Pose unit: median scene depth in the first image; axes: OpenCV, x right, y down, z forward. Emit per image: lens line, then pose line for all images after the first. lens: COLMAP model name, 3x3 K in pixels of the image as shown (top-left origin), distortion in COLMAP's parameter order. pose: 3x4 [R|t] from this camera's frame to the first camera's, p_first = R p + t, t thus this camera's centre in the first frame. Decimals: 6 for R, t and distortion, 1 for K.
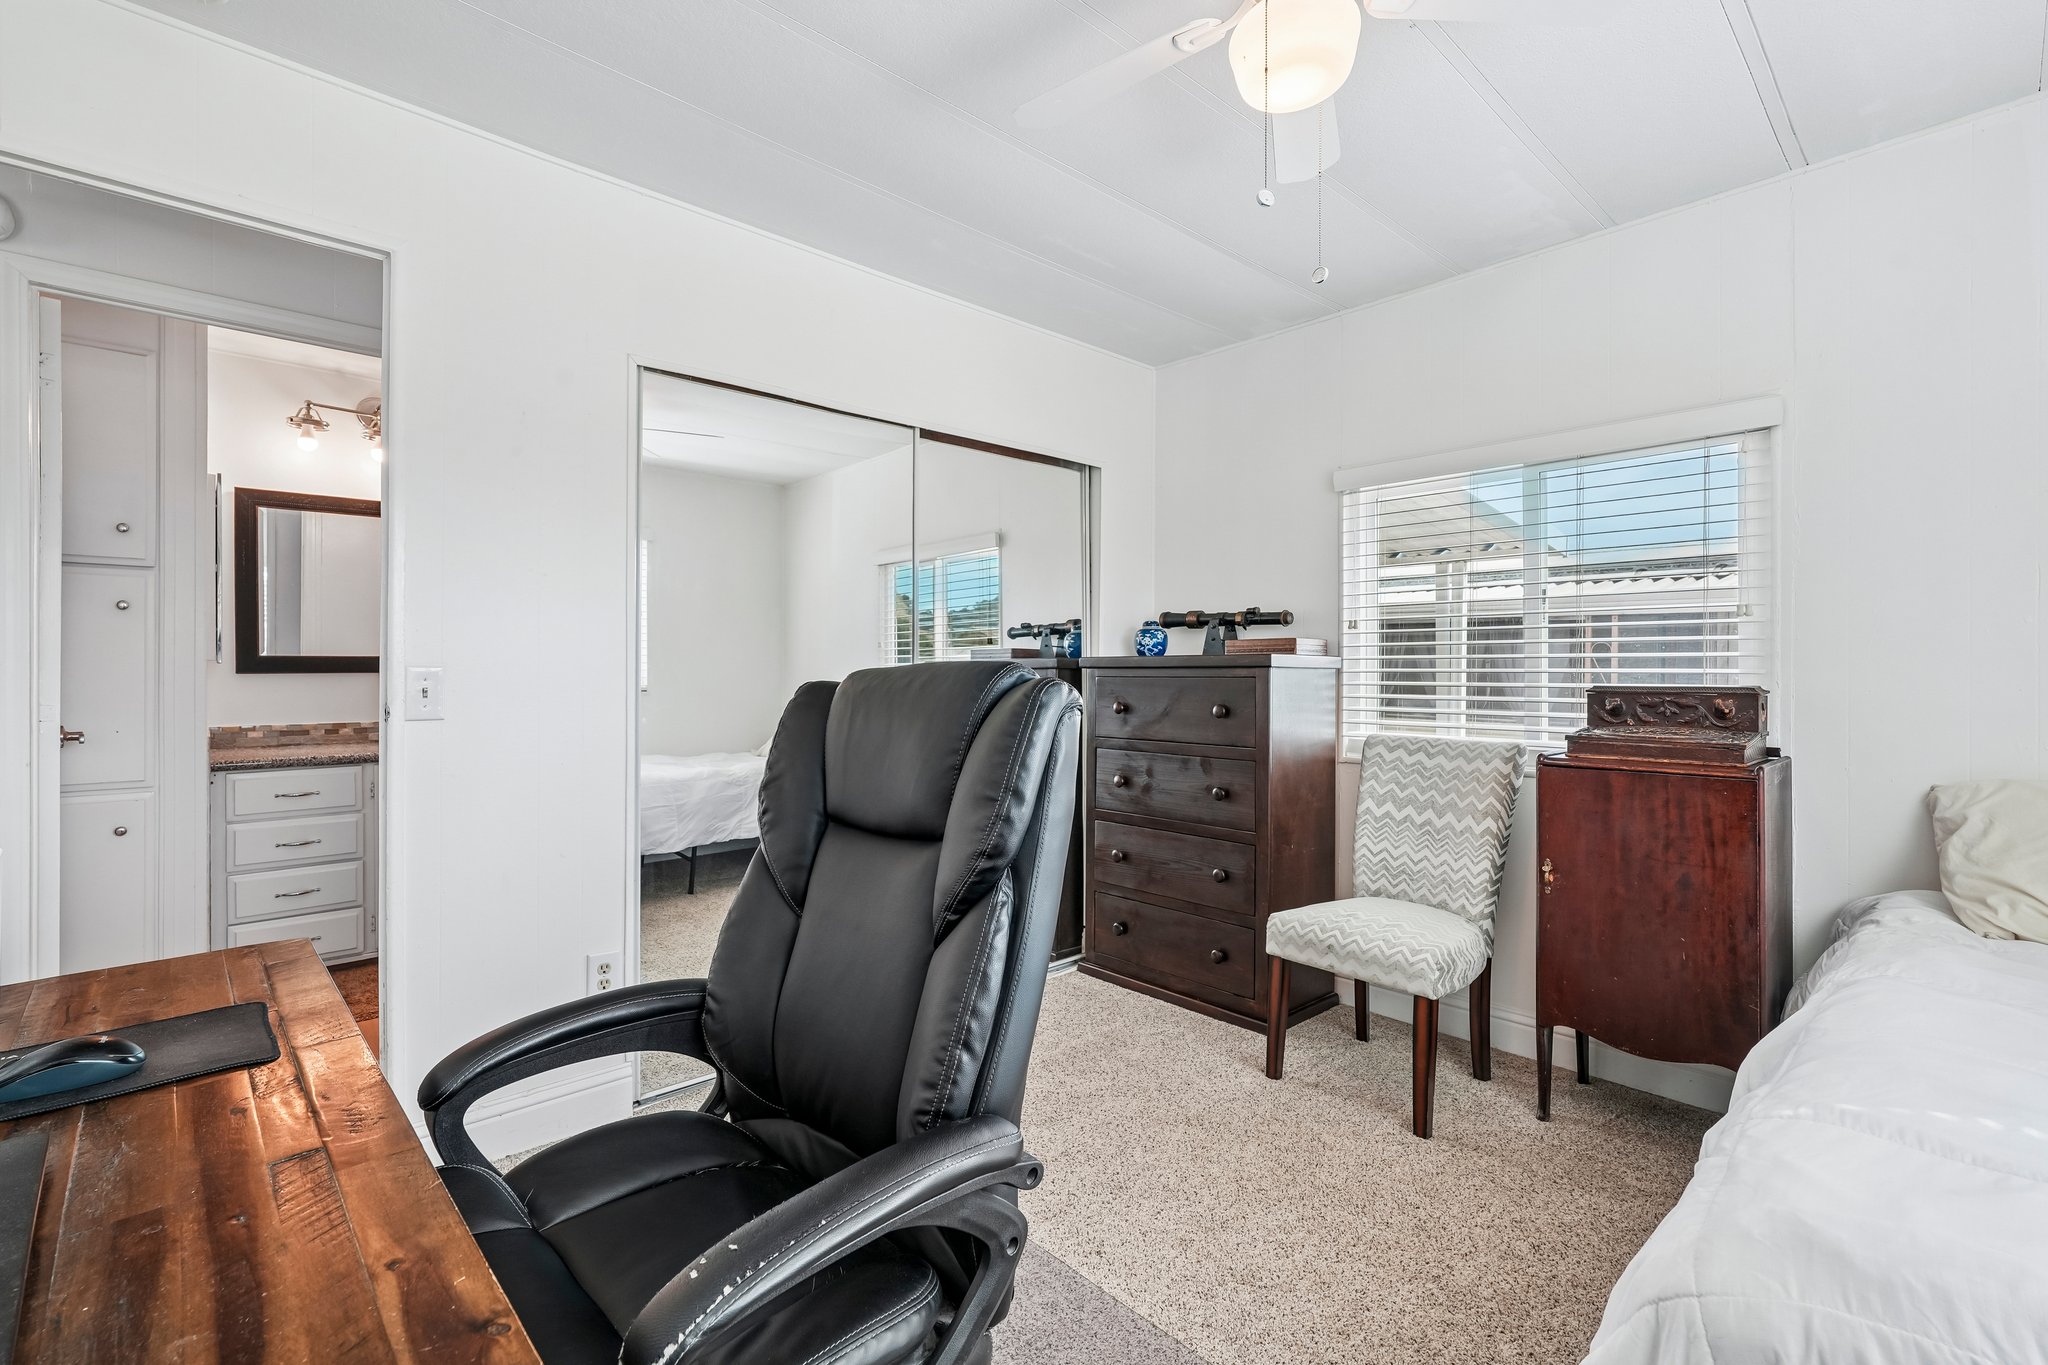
lens RADIAL K [[903.8, 0, 1023.4], [0, 903.8, 669.4], [0, 0, 1]] dist [-0.008042, 0.000585]
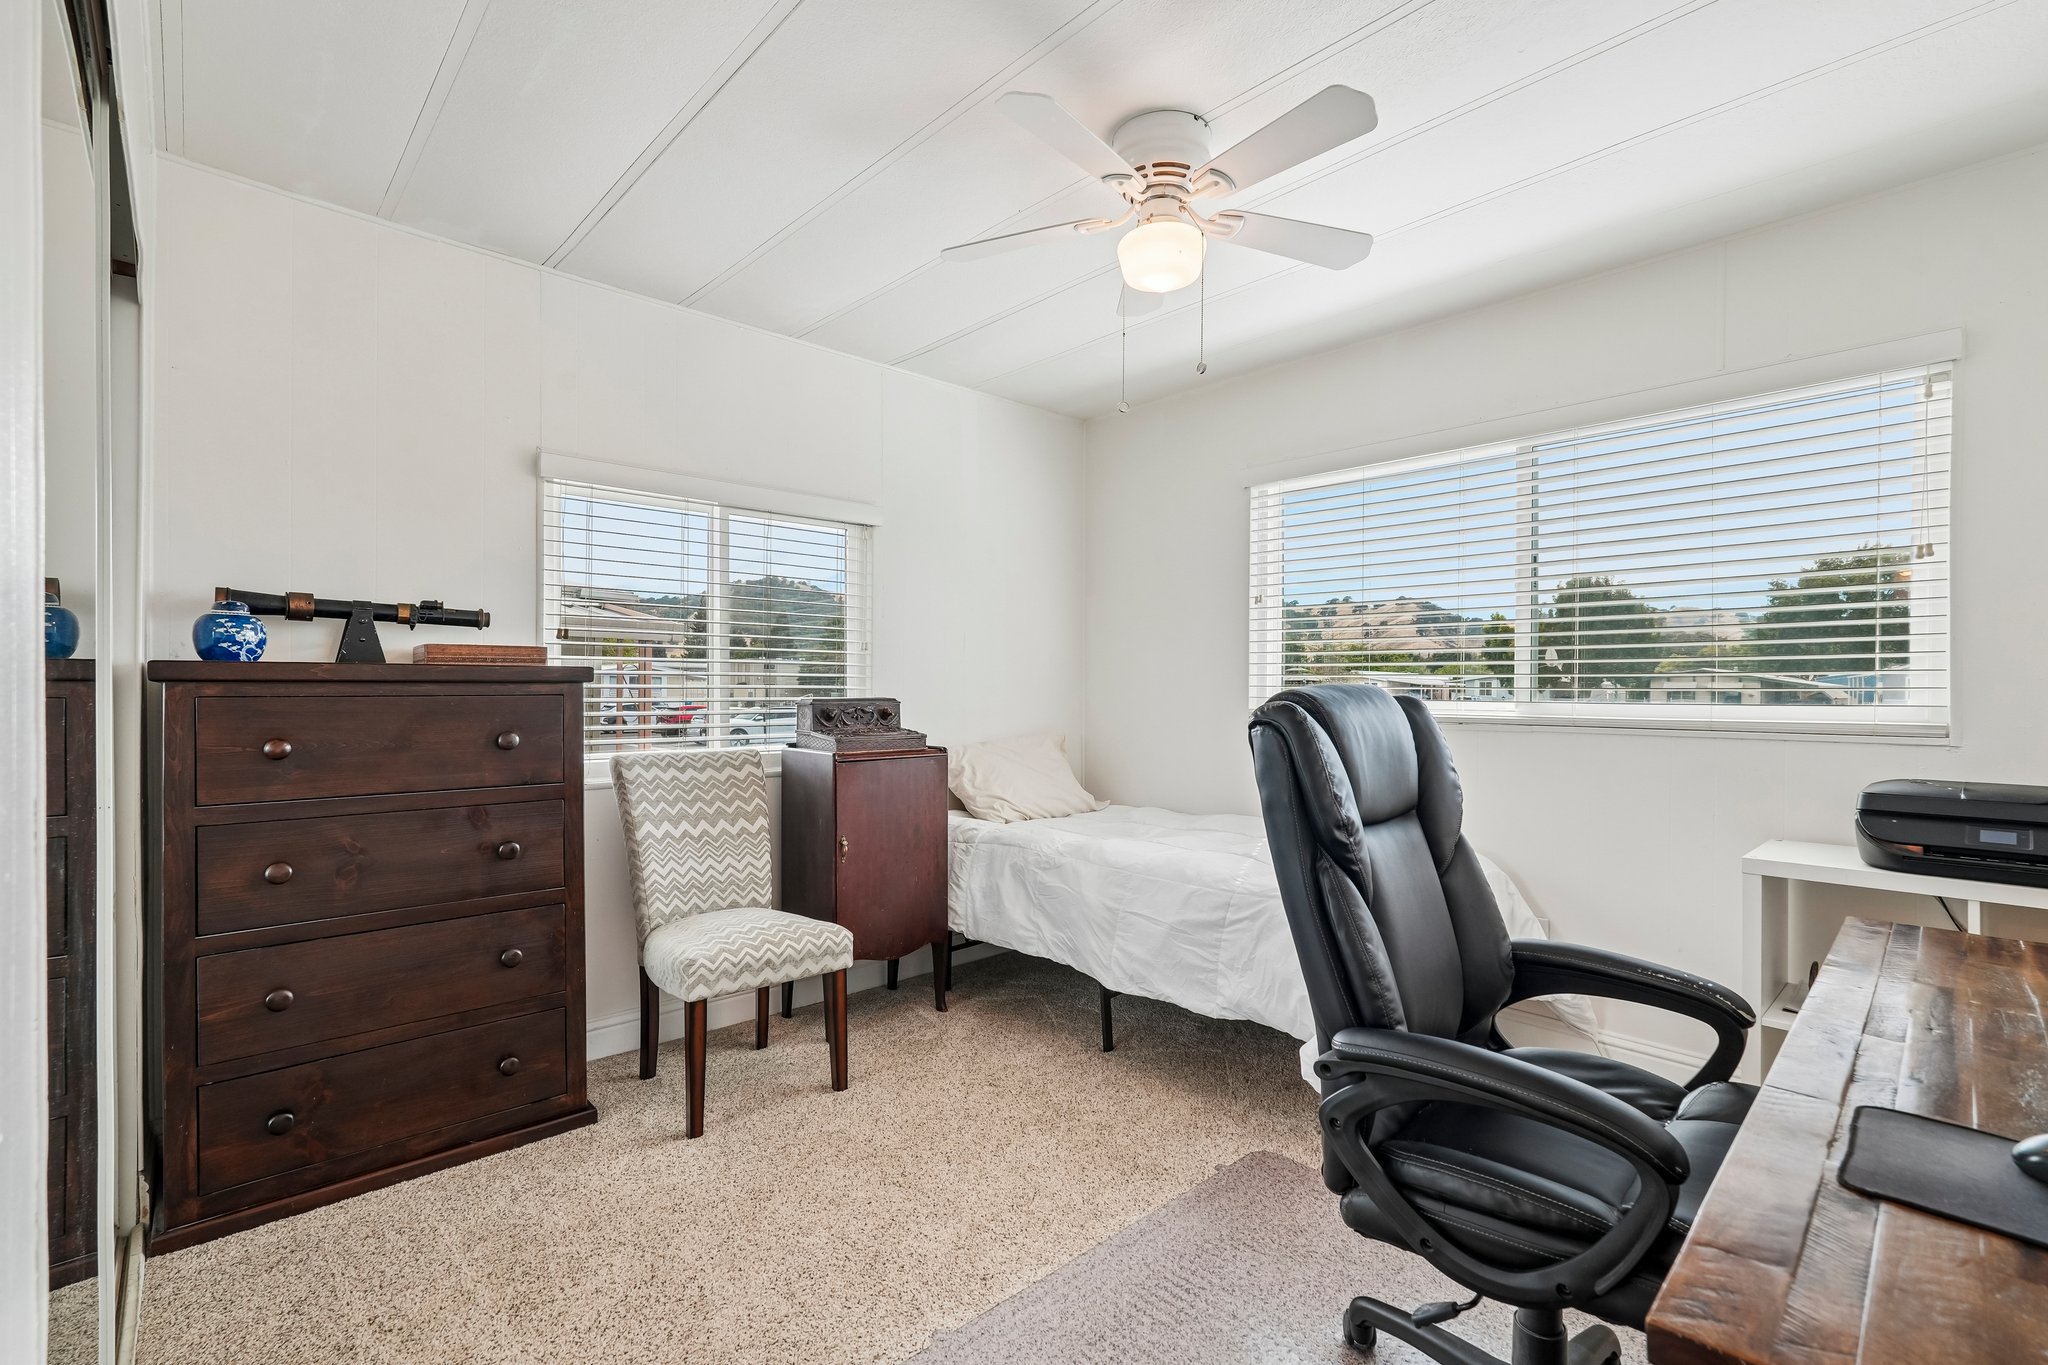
lens RADIAL K [[903.8, 0, 1032.8], [0, 903.8, 695.2], [0, 0, 1]] dist [-0.008042, 0.000585]
pose [[-0.002292, -0.010284, 0.999944, -0.592798], [-0.005045, 0.999935, 0.010273, -0.001764], [-0.999985, -0.005021, -0.002344, 0.628840]]
